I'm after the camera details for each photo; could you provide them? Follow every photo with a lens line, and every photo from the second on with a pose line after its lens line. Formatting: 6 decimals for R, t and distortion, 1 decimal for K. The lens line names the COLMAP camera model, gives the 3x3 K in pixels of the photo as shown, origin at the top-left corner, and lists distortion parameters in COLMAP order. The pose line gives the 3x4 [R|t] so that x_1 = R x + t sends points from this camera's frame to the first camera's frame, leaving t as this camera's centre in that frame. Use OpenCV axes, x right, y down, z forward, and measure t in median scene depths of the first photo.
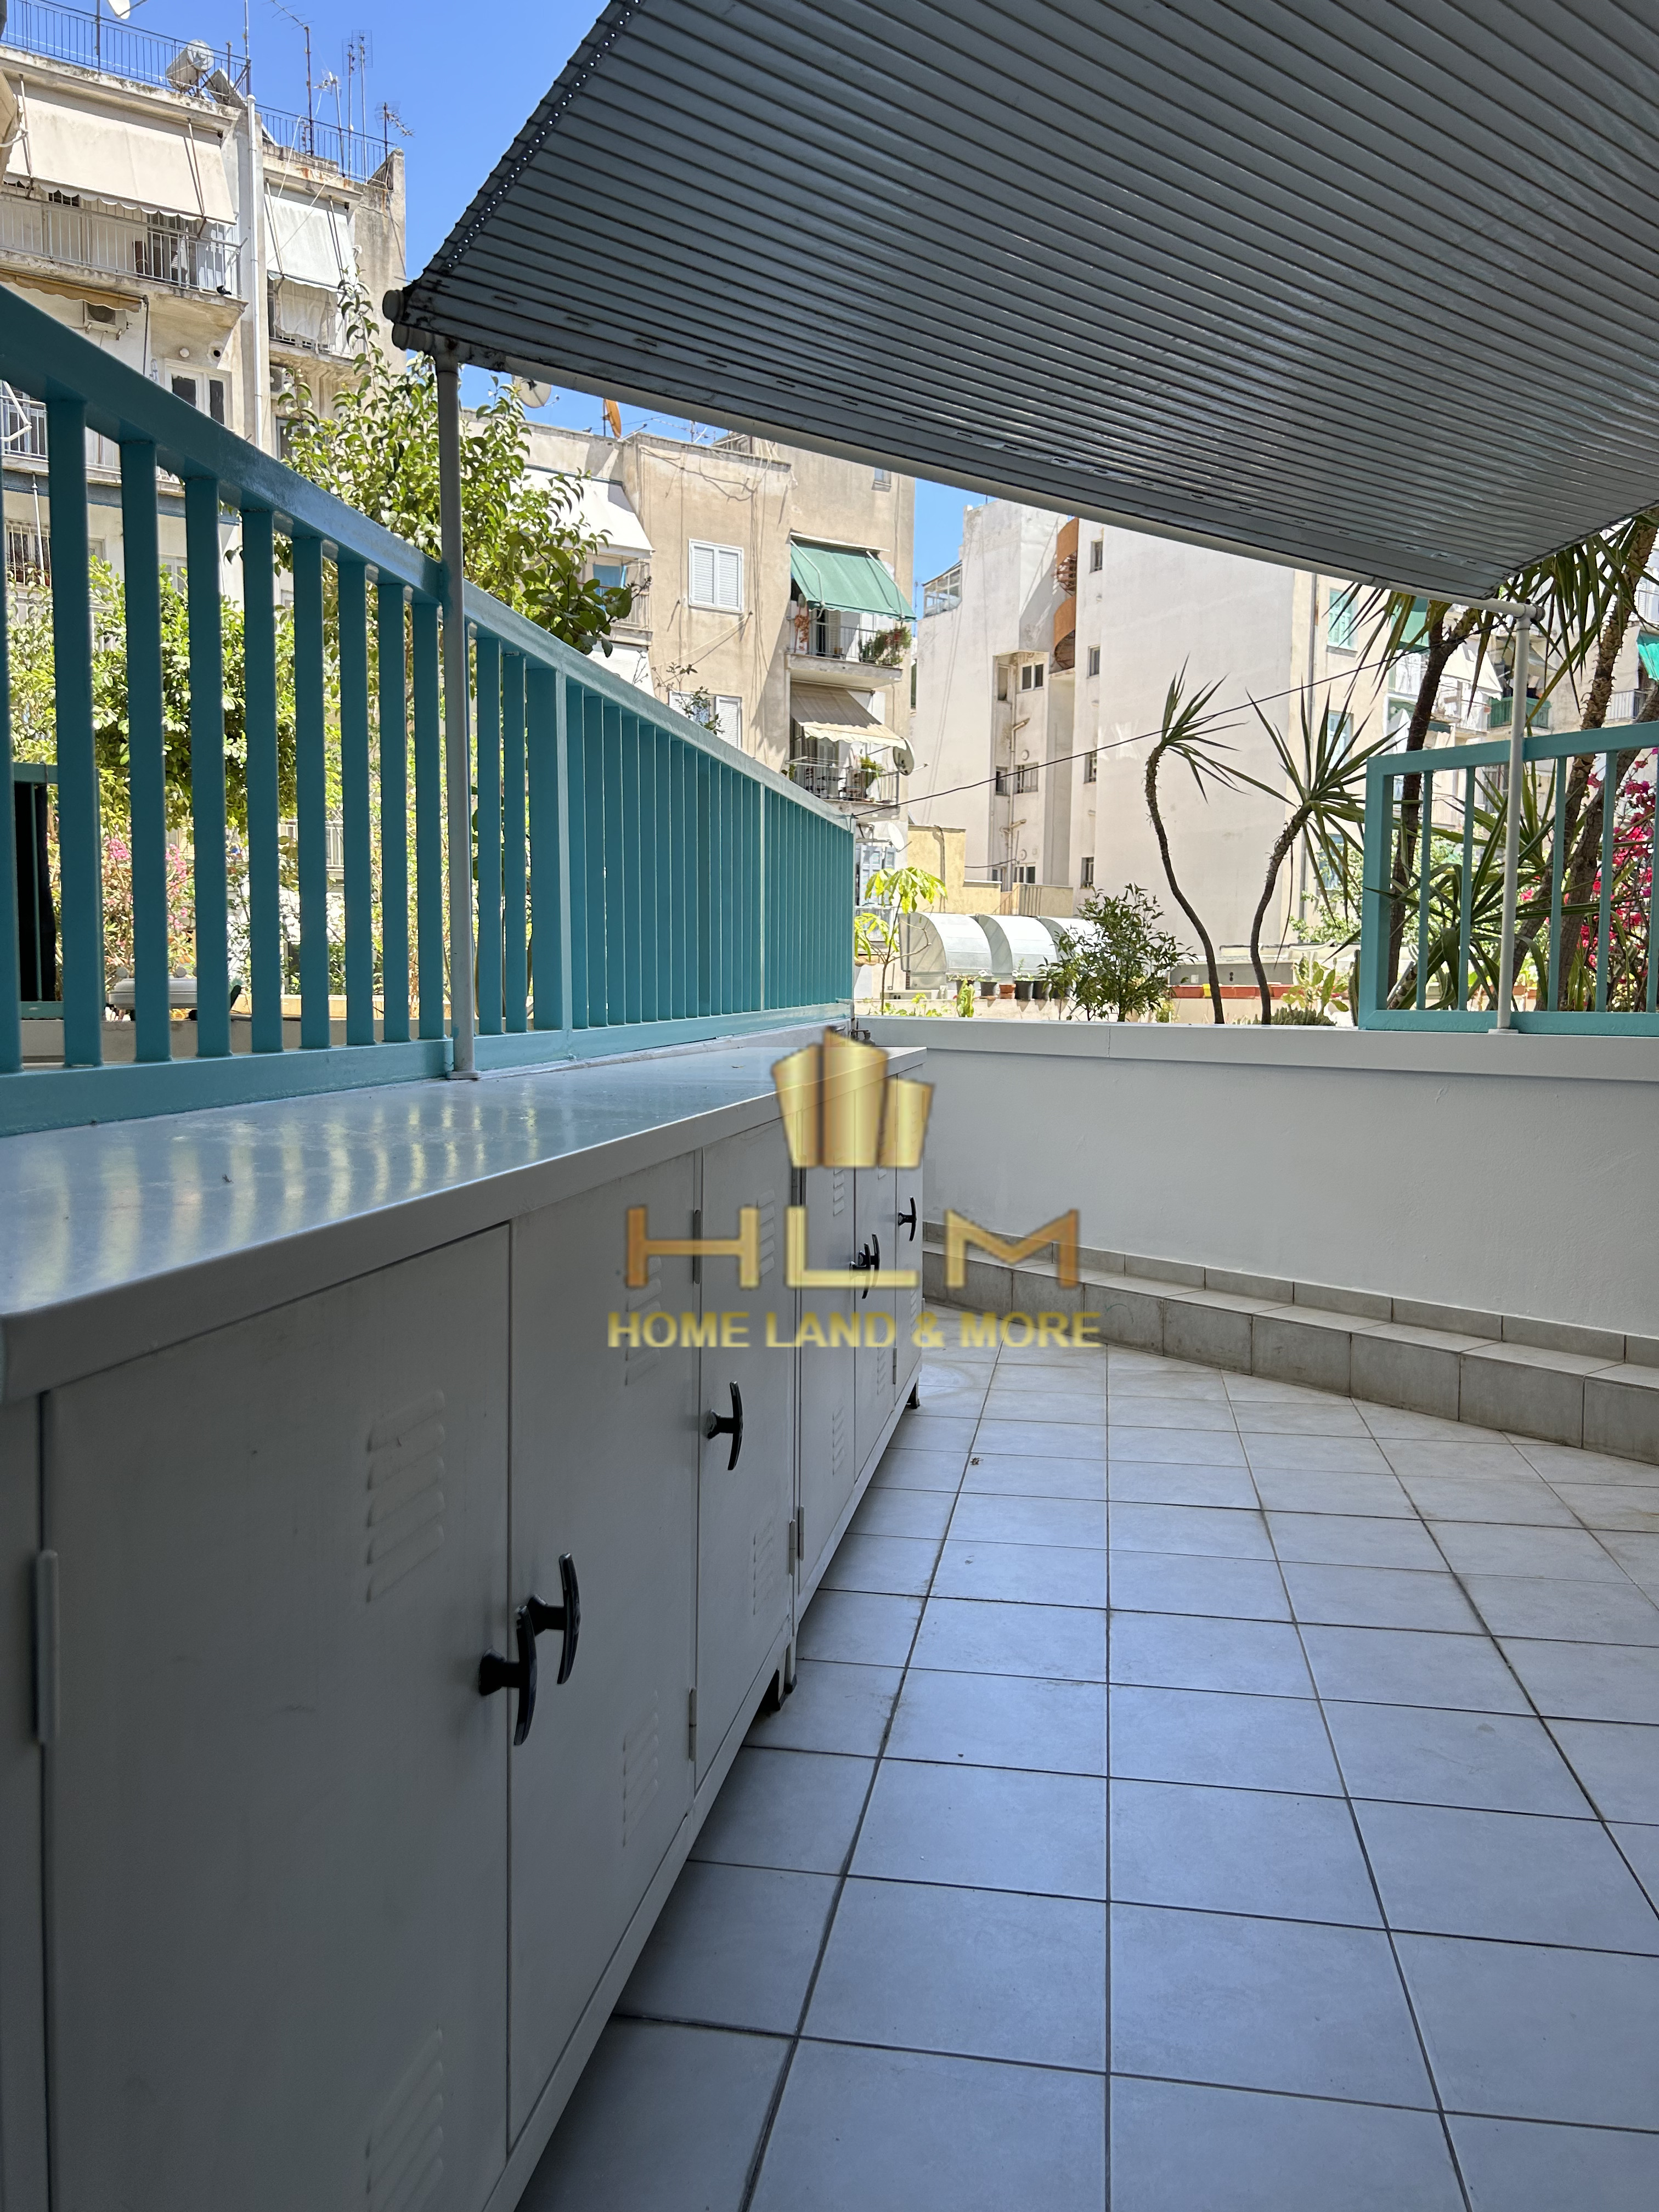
lens RADIAL K [[1663.0, 0, 832.6], [0, 1663.0, 1111.5], [0, 0, 1]] dist [0.057712, -0.061912]
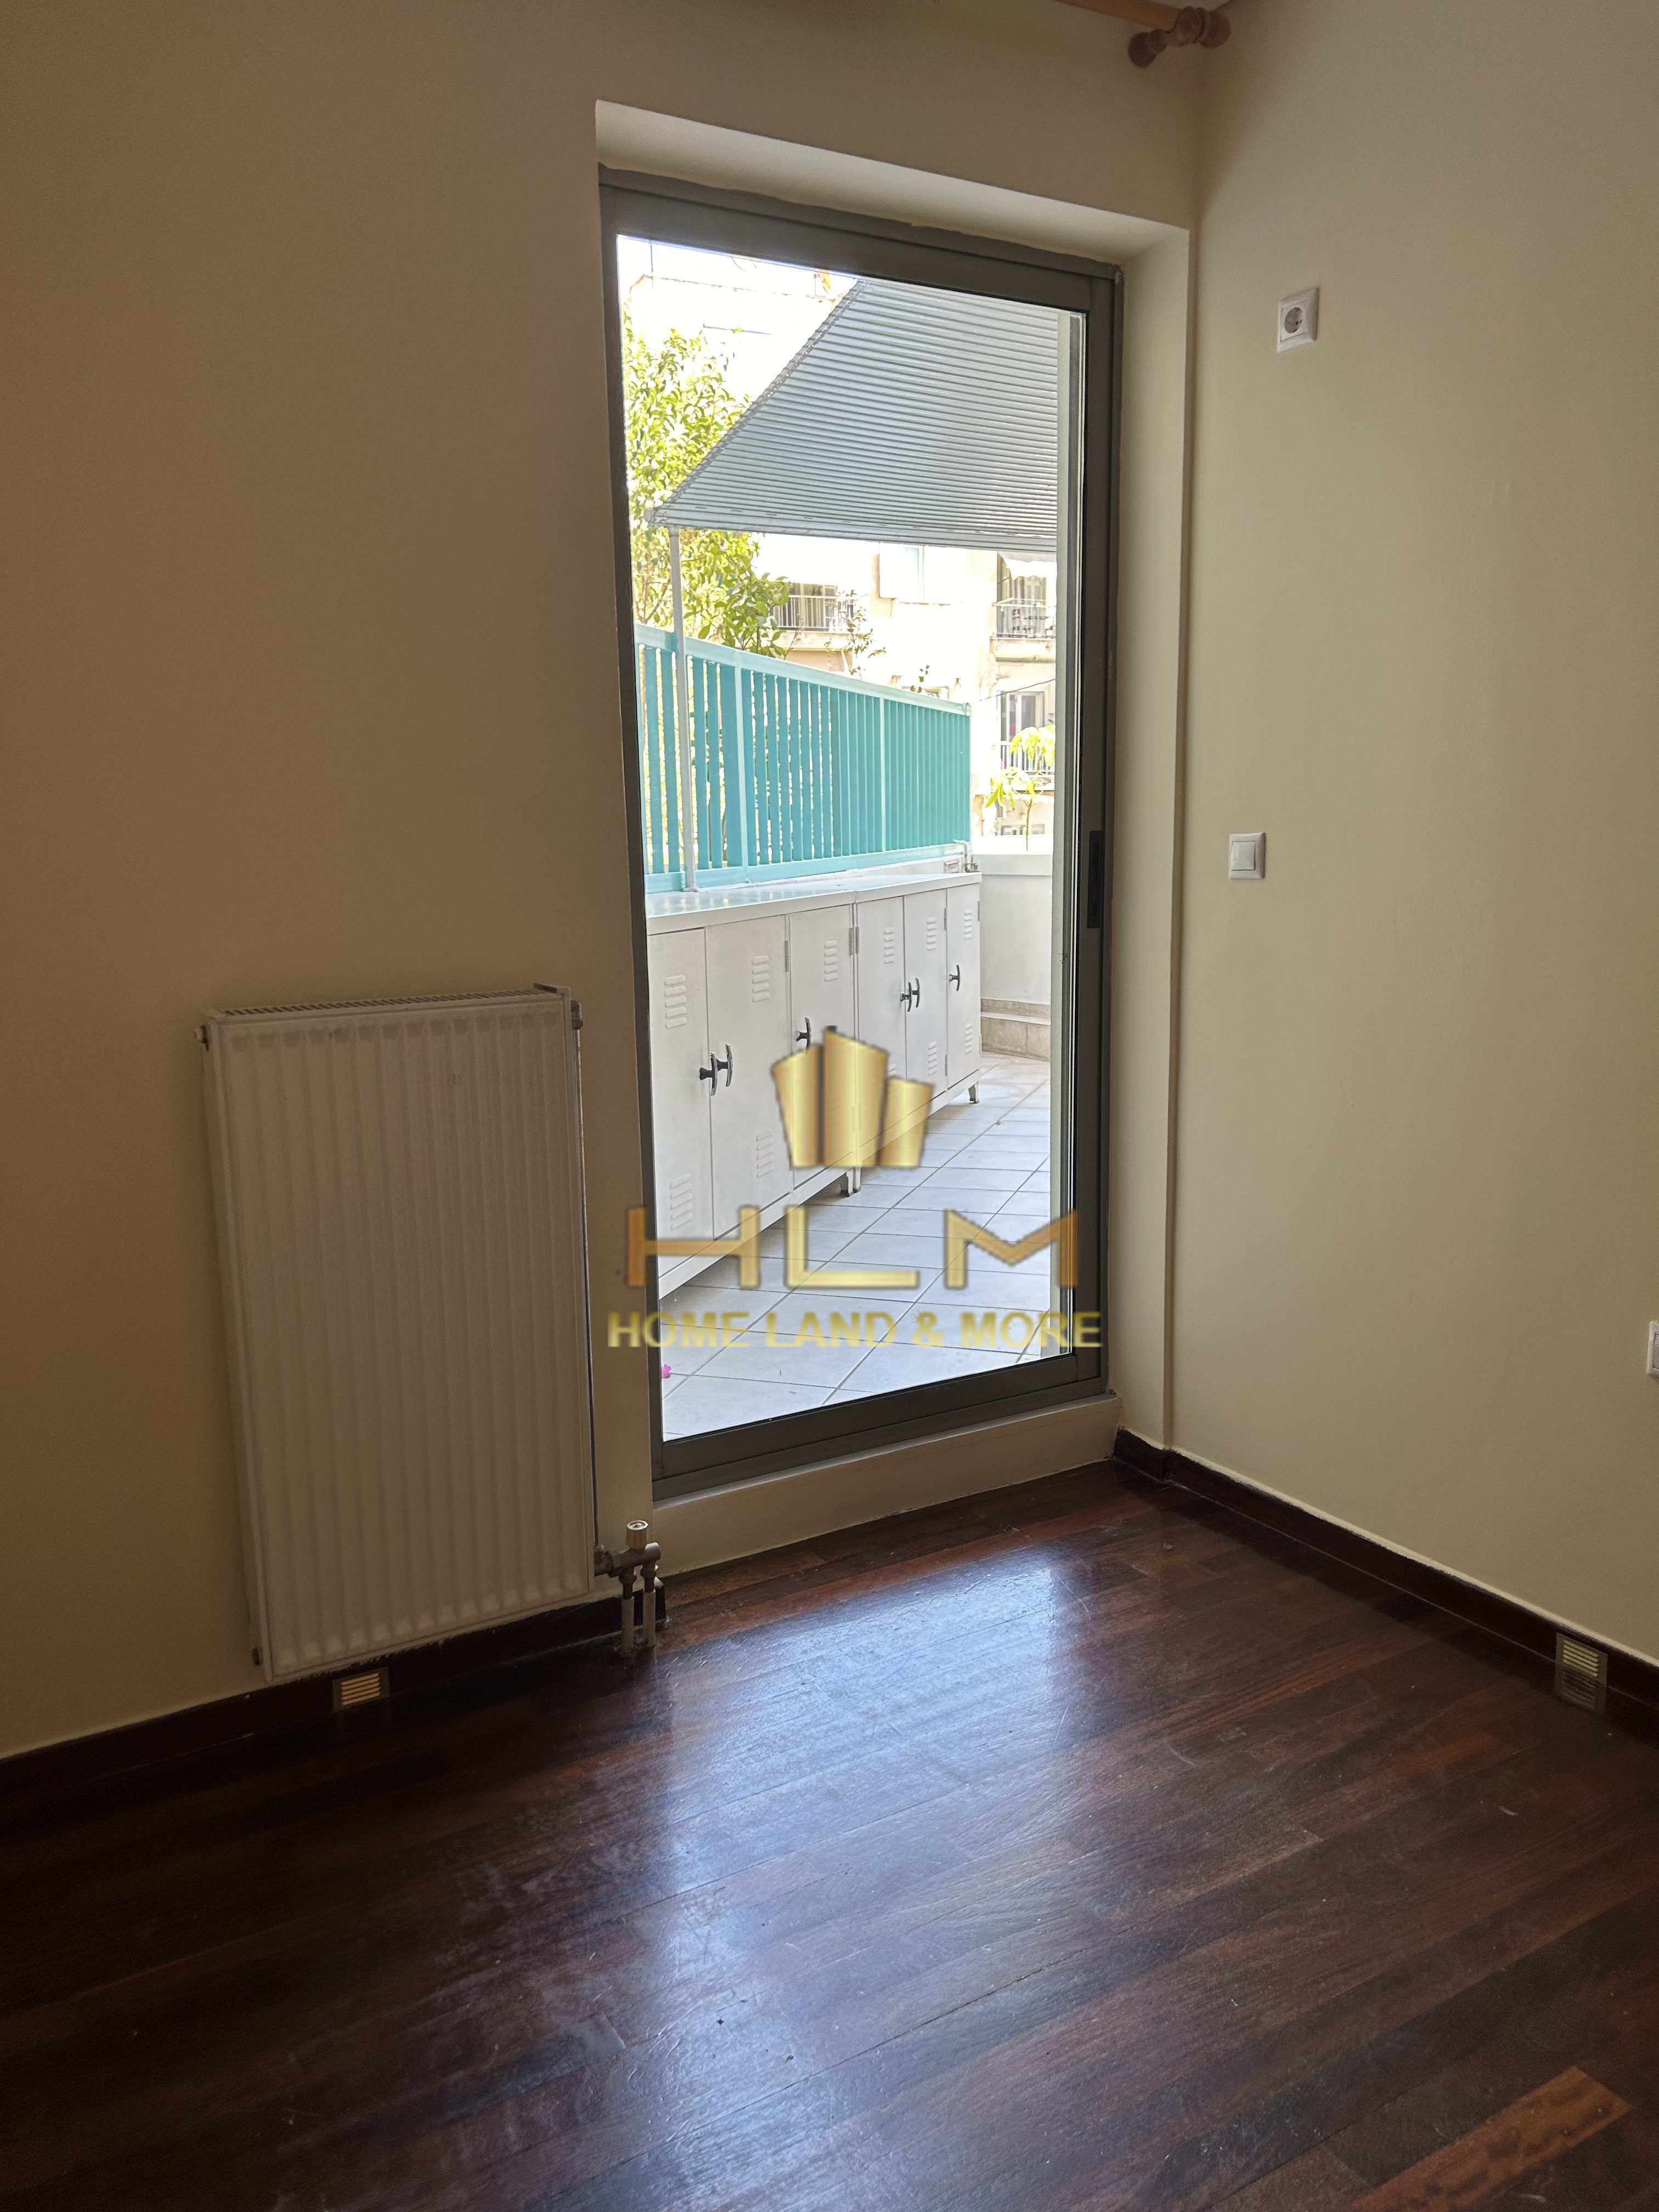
lens RADIAL K [[1663.0, 0, 824.8], [0, 1663.0, 1110.8], [0, 0, 1]] dist [0.057712, -0.061912]
pose [[0.989766, -0.005041, -0.142613, 0.129634], [0.018630, 0.995388, 0.094108, 0.033011], [0.141481, -0.095801, 0.985294, -0.568953]]
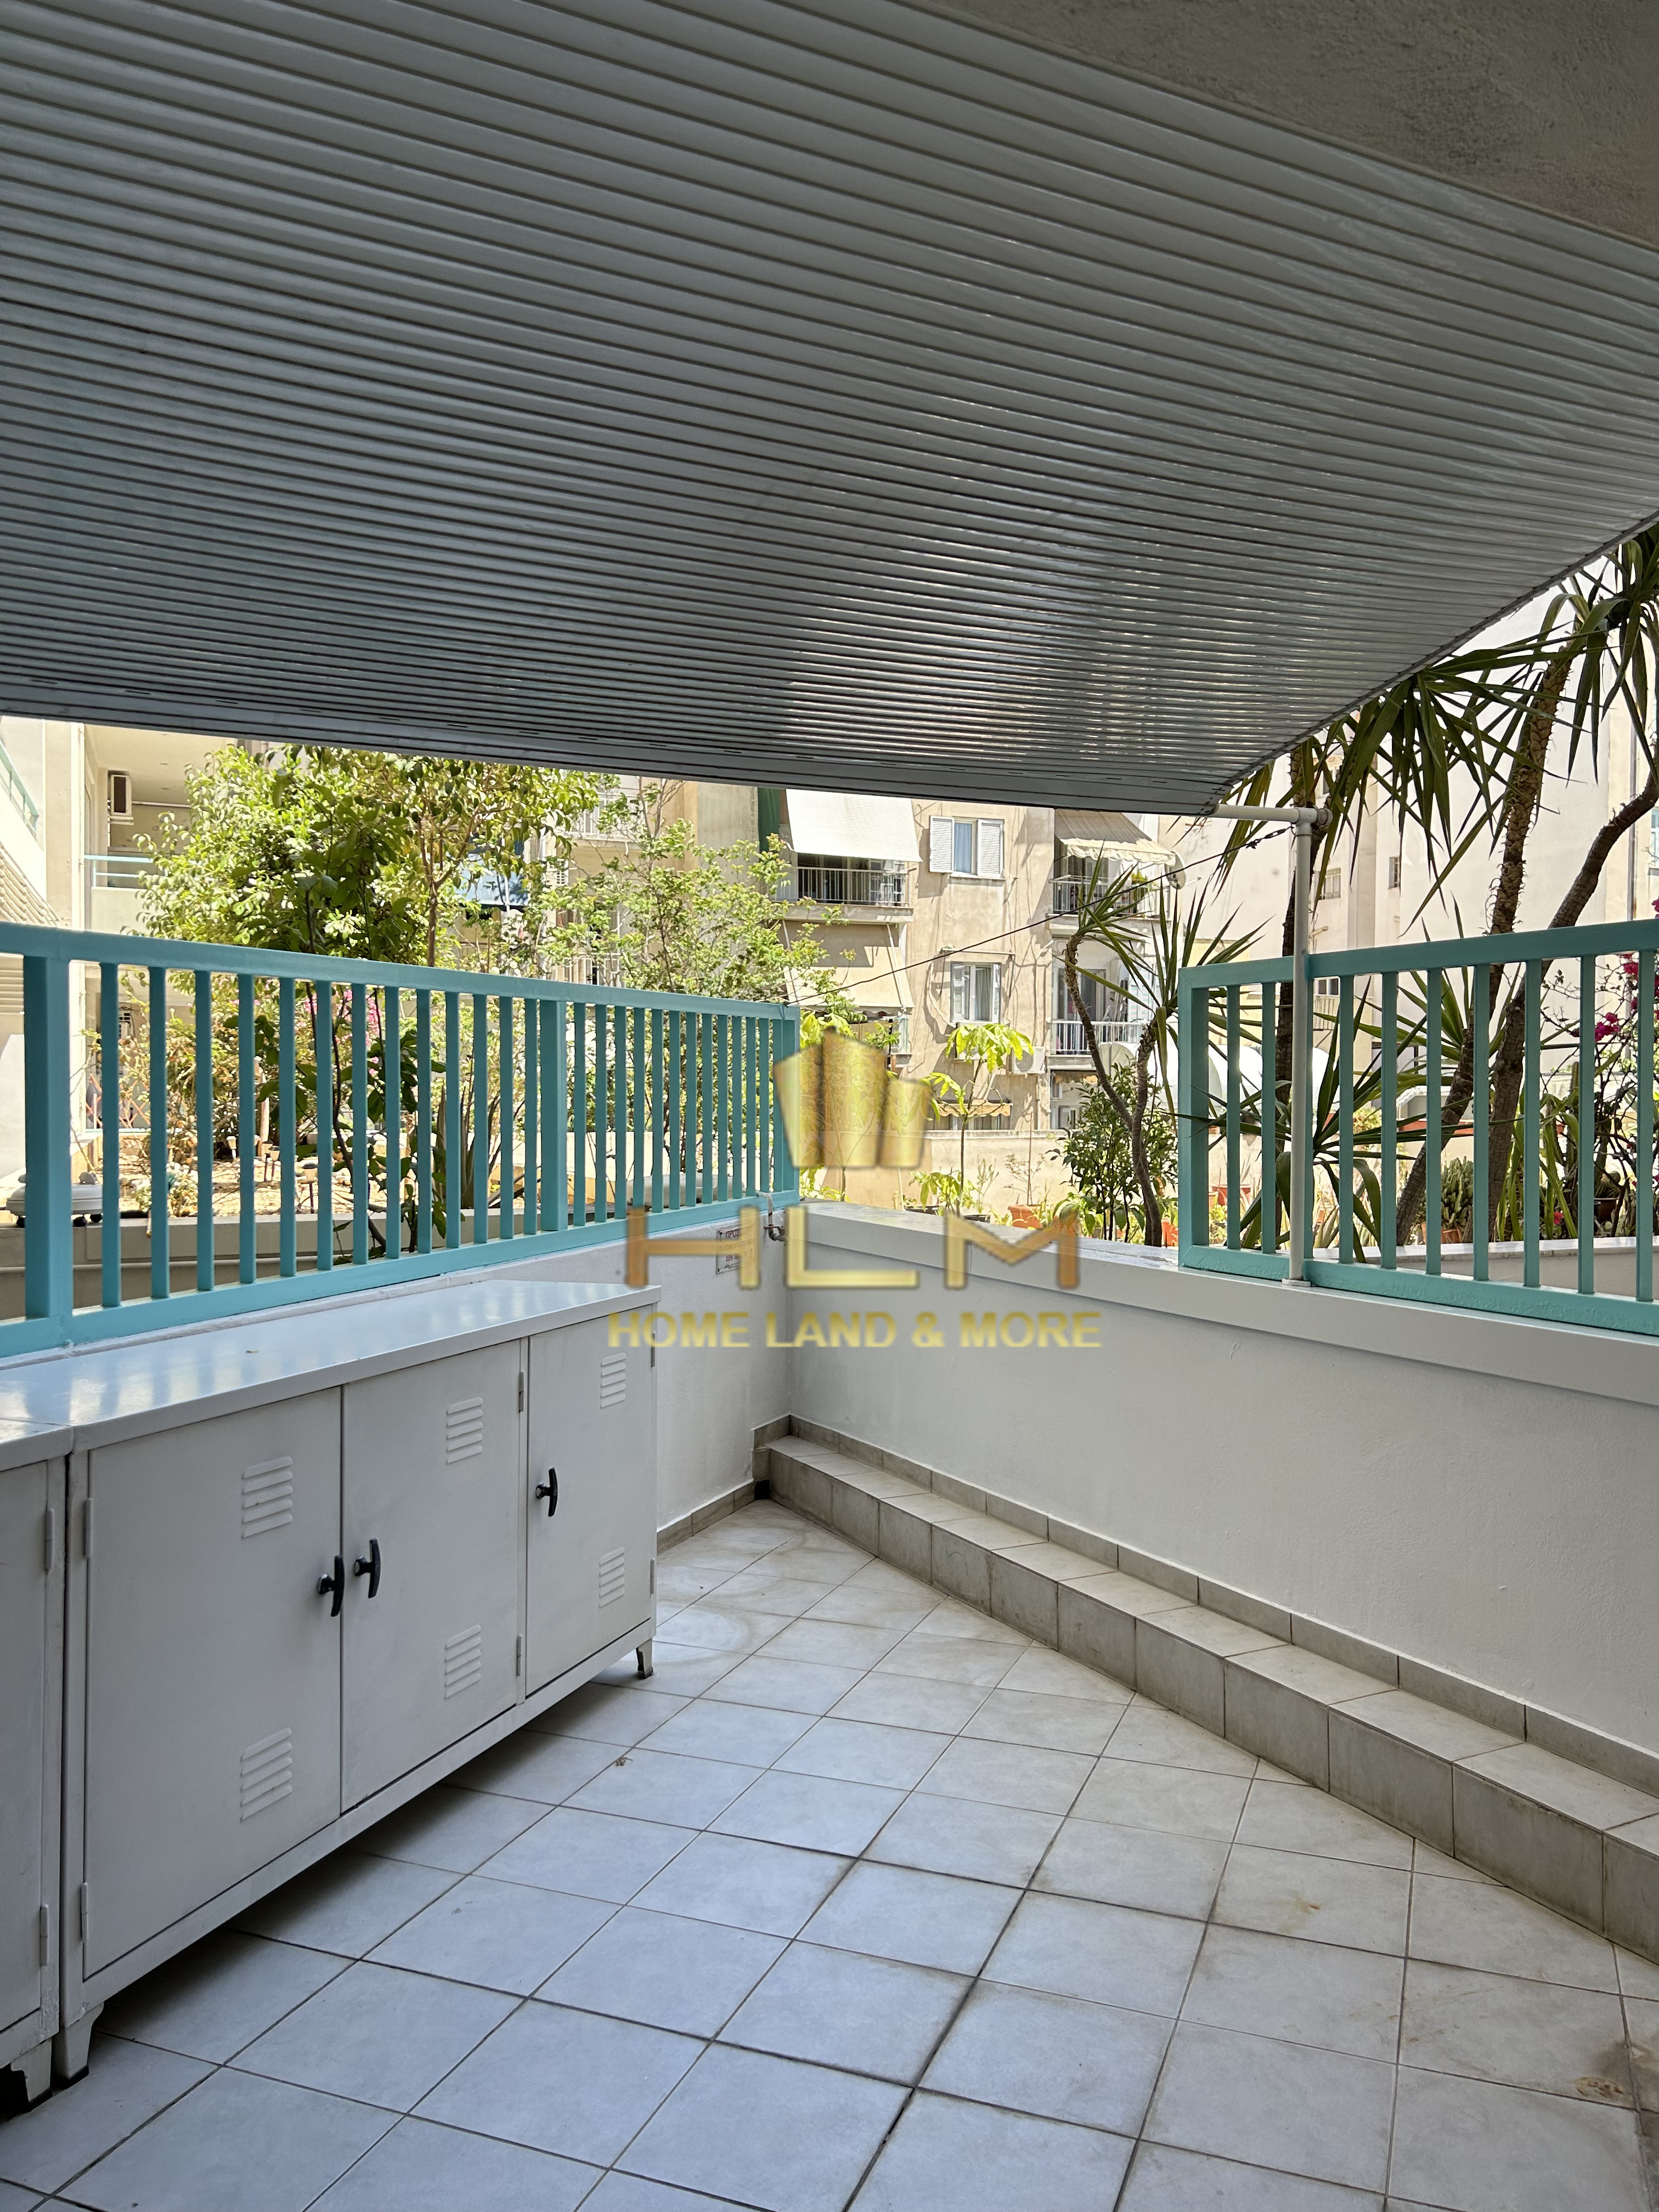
lens RADIAL K [[1663.0, 0, 816.2], [0, 1663.0, 1120.6], [0, 0, 1]] dist [0.057712, -0.061912]
pose [[0.979250, 0.002031, -0.202646, 0.325538], [-0.013761, 0.998308, -0.056493, -0.078926], [0.202188, 0.058109, 0.977621, 0.084065]]
